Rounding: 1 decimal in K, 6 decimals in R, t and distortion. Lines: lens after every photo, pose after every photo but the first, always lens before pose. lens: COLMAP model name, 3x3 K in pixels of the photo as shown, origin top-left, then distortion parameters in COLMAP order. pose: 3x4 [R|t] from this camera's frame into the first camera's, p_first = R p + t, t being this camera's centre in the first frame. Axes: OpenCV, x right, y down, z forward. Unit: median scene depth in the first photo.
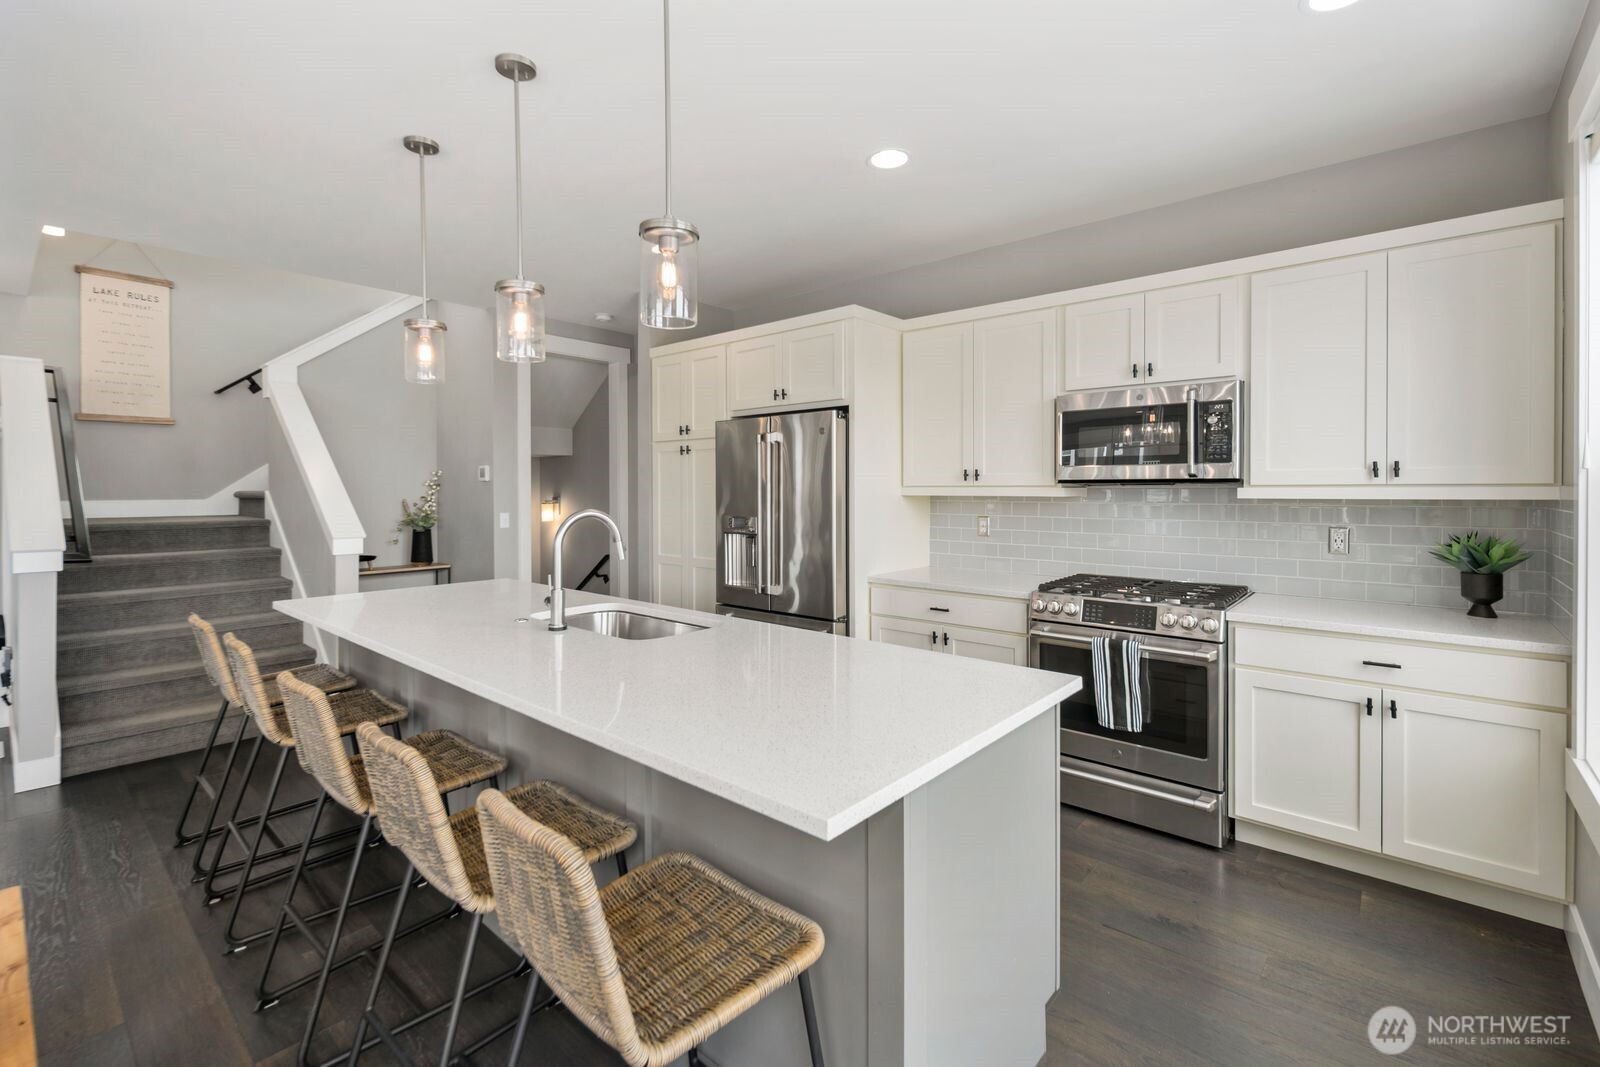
lens RADIAL K [[714.5, 0, 796.1], [0, 714.5, 495.4], [0, 0, 1]] dist [-0.000901, -0.000241]
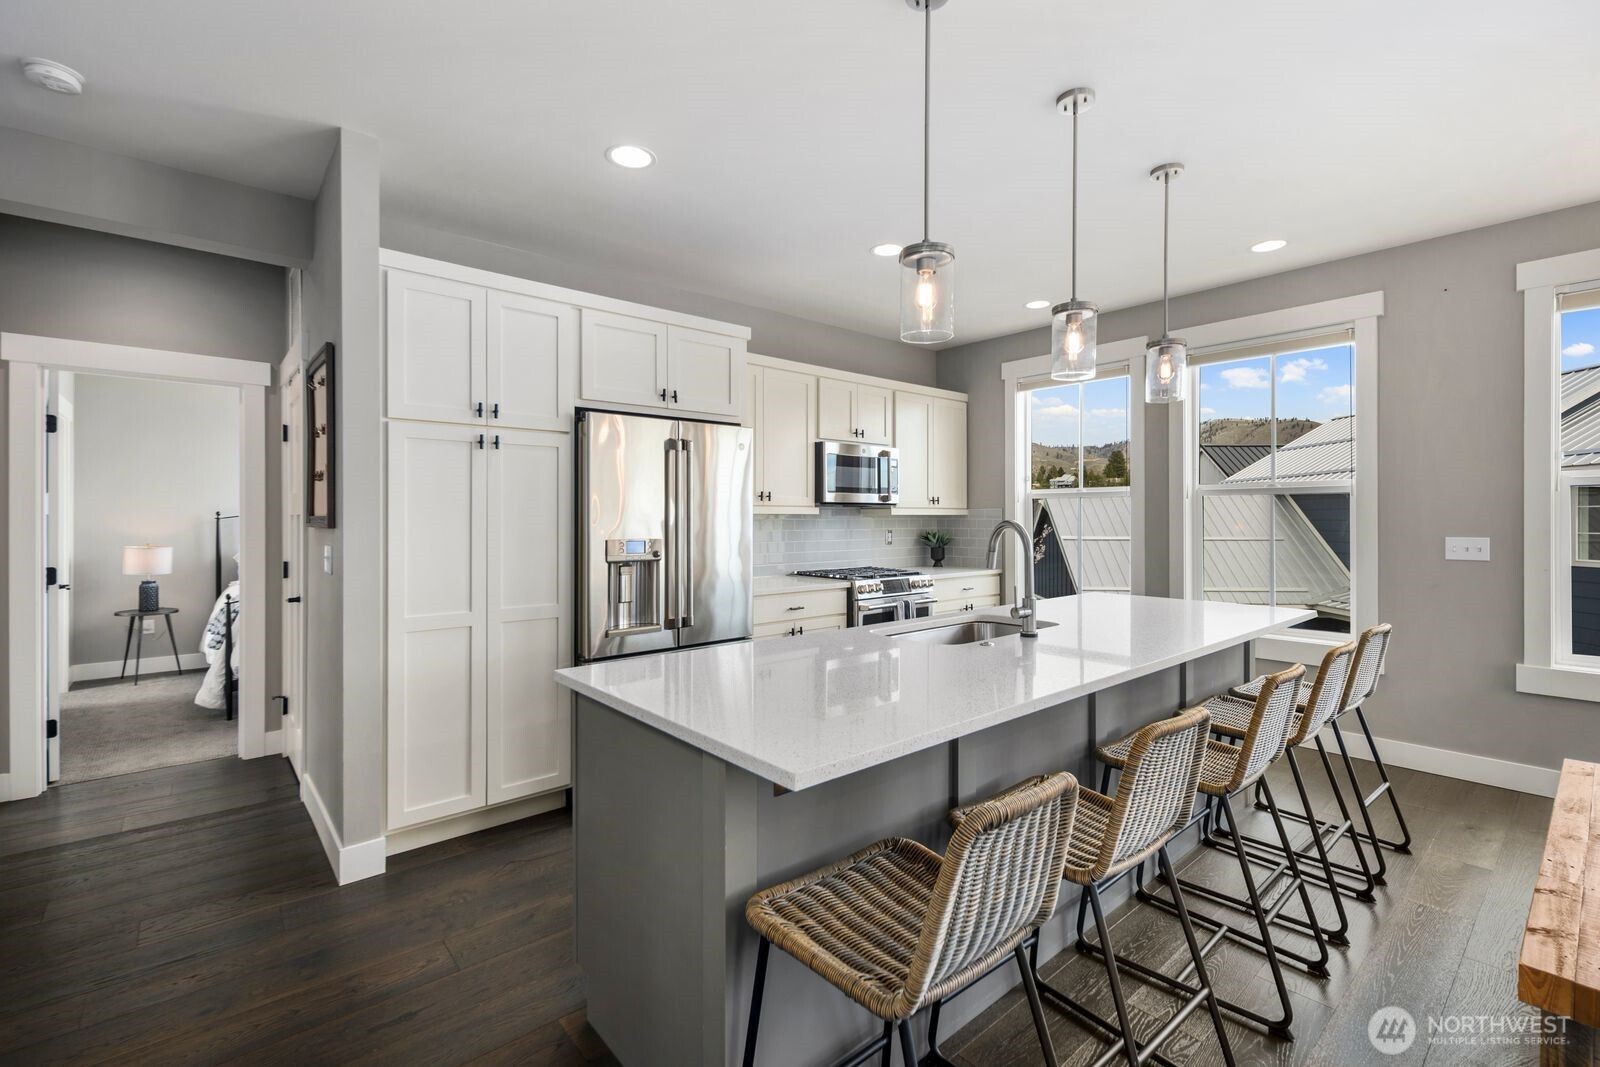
lens RADIAL K [[701.7, 0, 801.4], [0, 701.7, 519.7], [0, 0, 1]] dist [0.000817, -0.000387]
pose [[0.142507, -0.003514, 0.989788, -0.969948], [0.009460, 0.999953, 0.002188, 0.009040], [-0.989749, 0.009051, 0.142534, 0.836423]]
